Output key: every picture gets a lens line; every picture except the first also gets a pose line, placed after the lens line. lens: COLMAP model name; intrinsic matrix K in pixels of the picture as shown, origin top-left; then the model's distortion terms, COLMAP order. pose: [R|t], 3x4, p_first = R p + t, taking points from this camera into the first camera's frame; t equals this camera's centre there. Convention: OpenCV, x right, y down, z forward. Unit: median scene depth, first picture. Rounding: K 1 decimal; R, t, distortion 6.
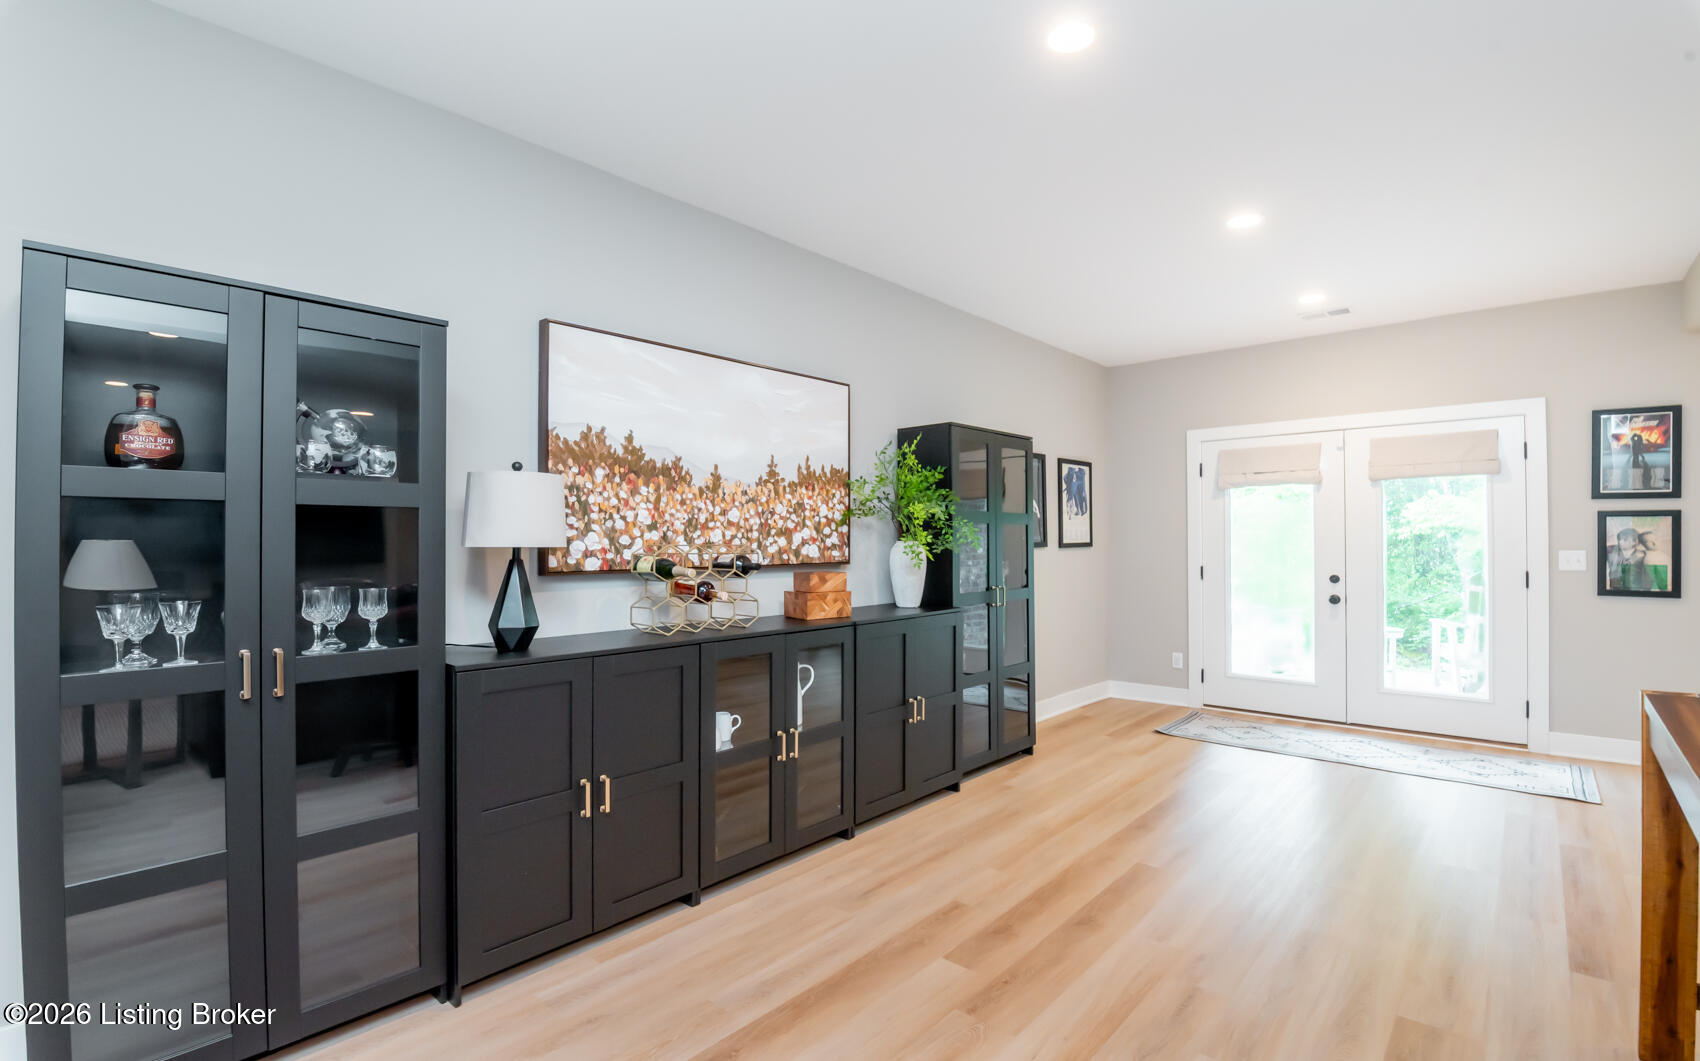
lens RADIAL K [[769.2, 0, 848.9], [0, 769.2, 540.9], [0, 0, 1]] dist [-0.011915, -0.002943]
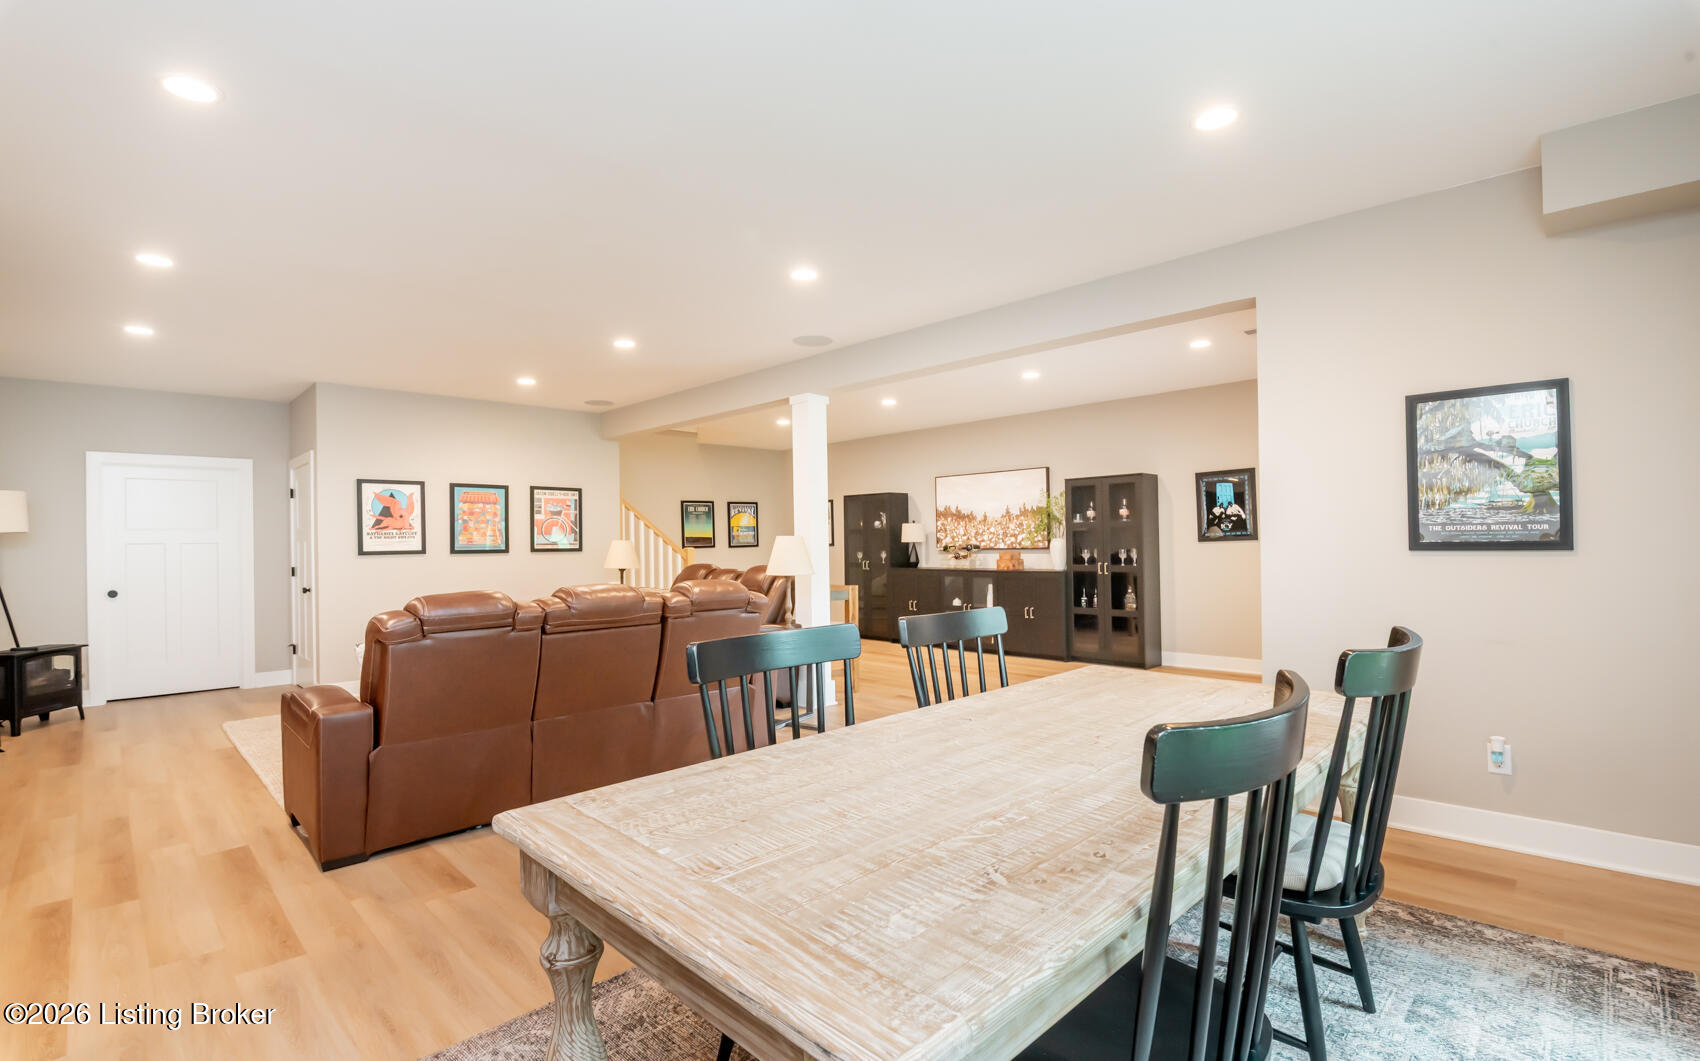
lens RADIAL K [[769.2, 0, 843.8], [0, 769.2, 536.0], [0, 0, 1]] dist [-0.011915, -0.002943]
pose [[-0.069672, 0.000962, -0.997569, 2.657586], [0.020421, 0.999791, -0.000463, -0.021555], [0.997361, -0.020403, -0.069677, 0.685409]]
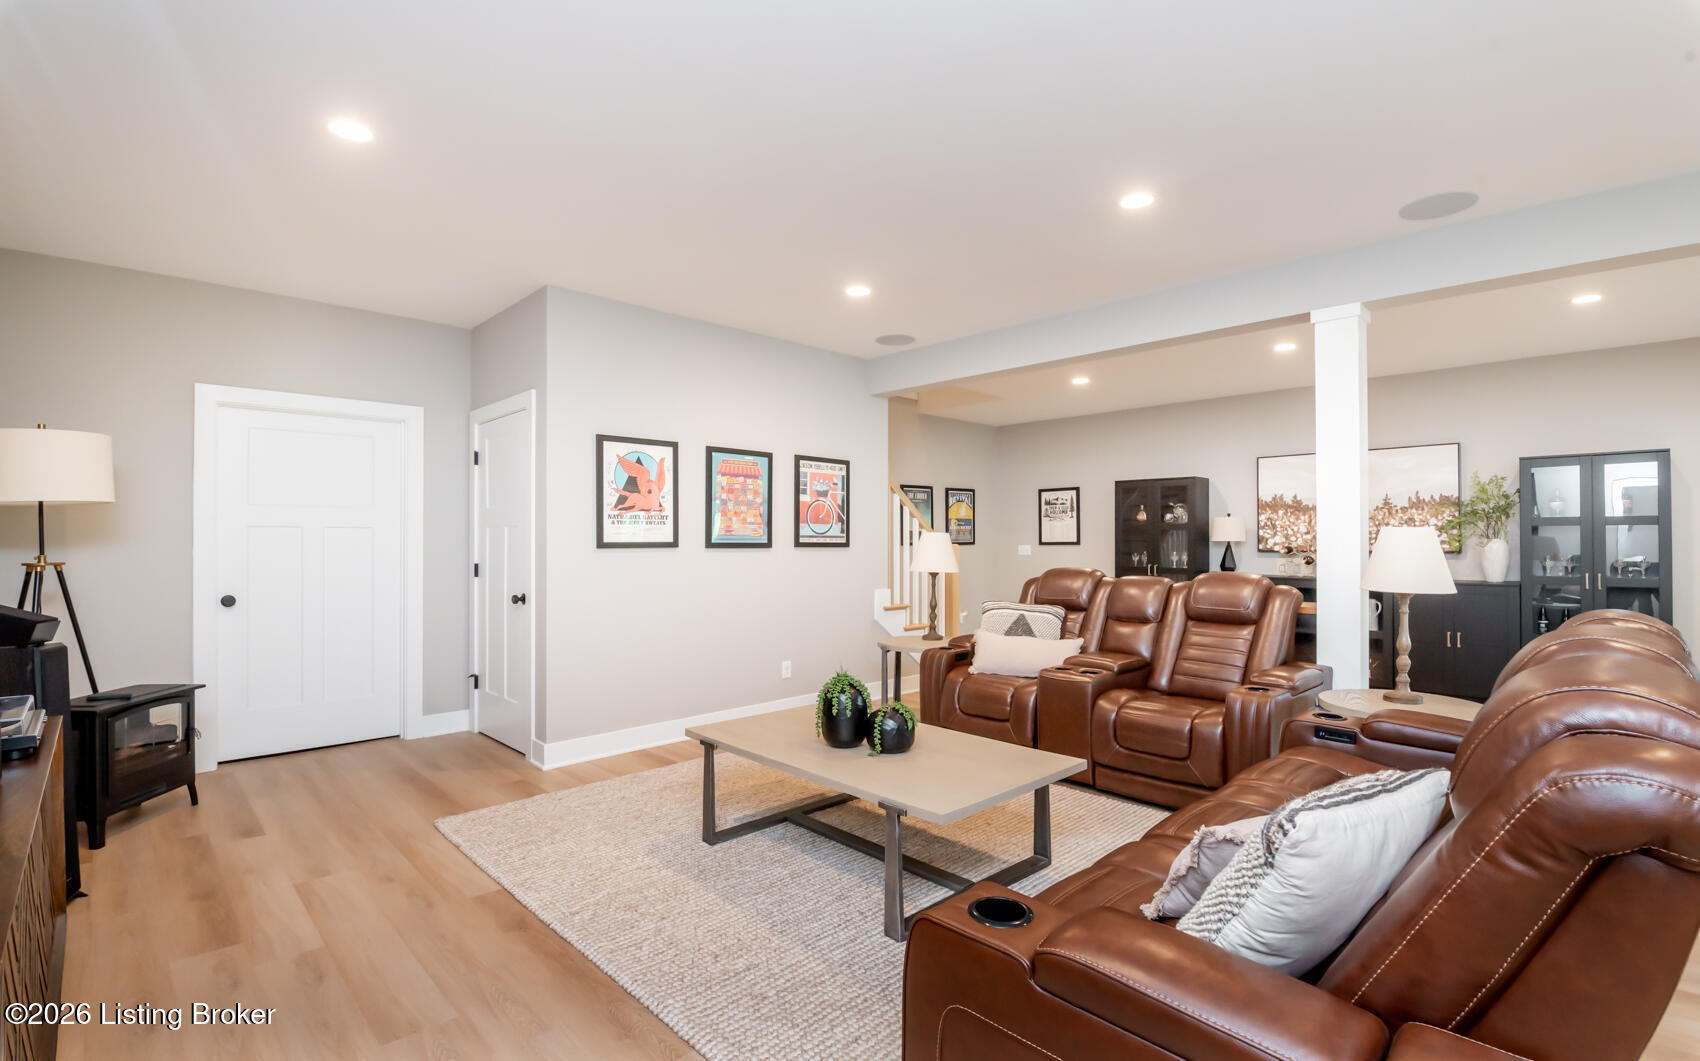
lens RADIAL K [[769.2, 0, 861.9], [0, 769.2, 536.9], [0, 0, 1]] dist [-0.011915, -0.002943]
pose [[-0.071751, 0.001971, -0.997421, 2.043245], [0.006112, 0.999980, 0.001537, -0.016898], [0.997404, -0.005986, -0.071762, -0.181793]]
